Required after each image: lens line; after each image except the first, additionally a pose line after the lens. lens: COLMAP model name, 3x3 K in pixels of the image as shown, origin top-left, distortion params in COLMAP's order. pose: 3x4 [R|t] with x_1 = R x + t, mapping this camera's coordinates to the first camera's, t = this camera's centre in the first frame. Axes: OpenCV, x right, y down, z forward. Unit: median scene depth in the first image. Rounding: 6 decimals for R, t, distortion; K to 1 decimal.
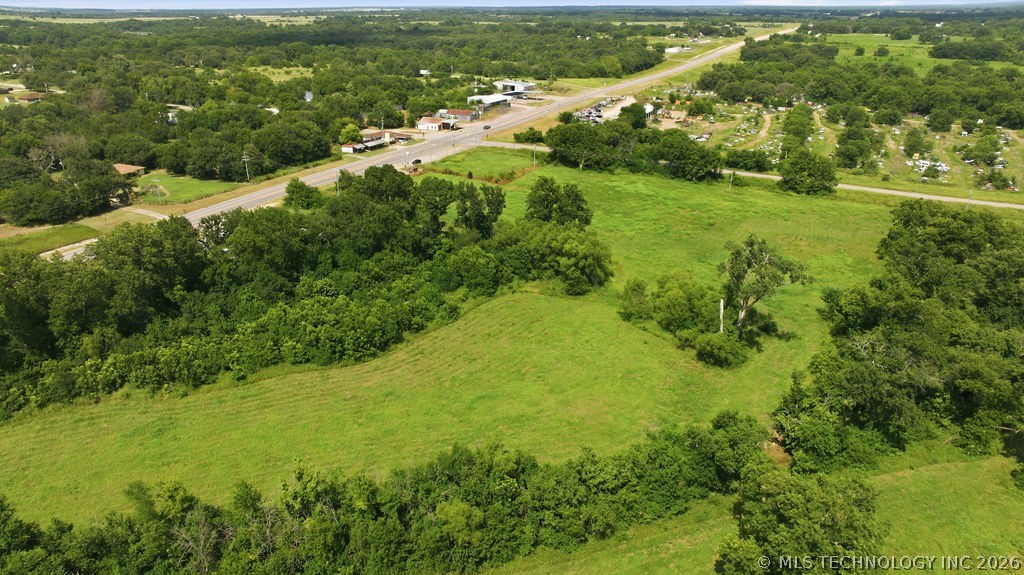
lens RADIAL K [[715.8, 0, 512.0], [0, 715.8, 287.5], [0, 0, 1]] dist [-0.045281, 0.053254]
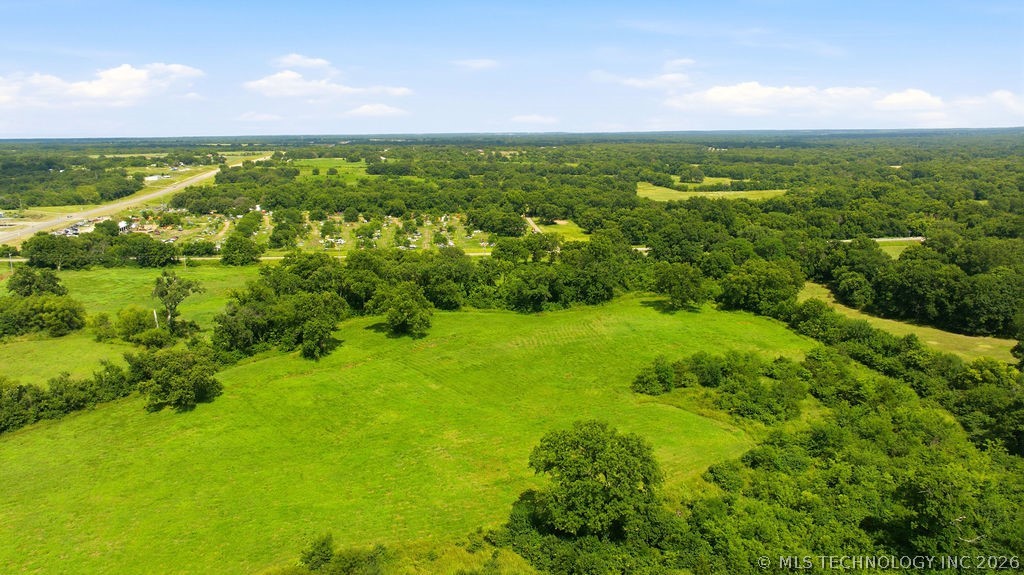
lens RADIAL K [[715.8, 0, 512.0], [0, 715.8, 287.5], [0, 0, 1]] dist [-0.045281, 0.053254]
pose [[0.794319, -0.130388, 0.593344, -0.008842], [0.227909, 0.969317, -0.092096, 0.109178], [-0.563130, 0.208382, 0.799663, -0.291660]]
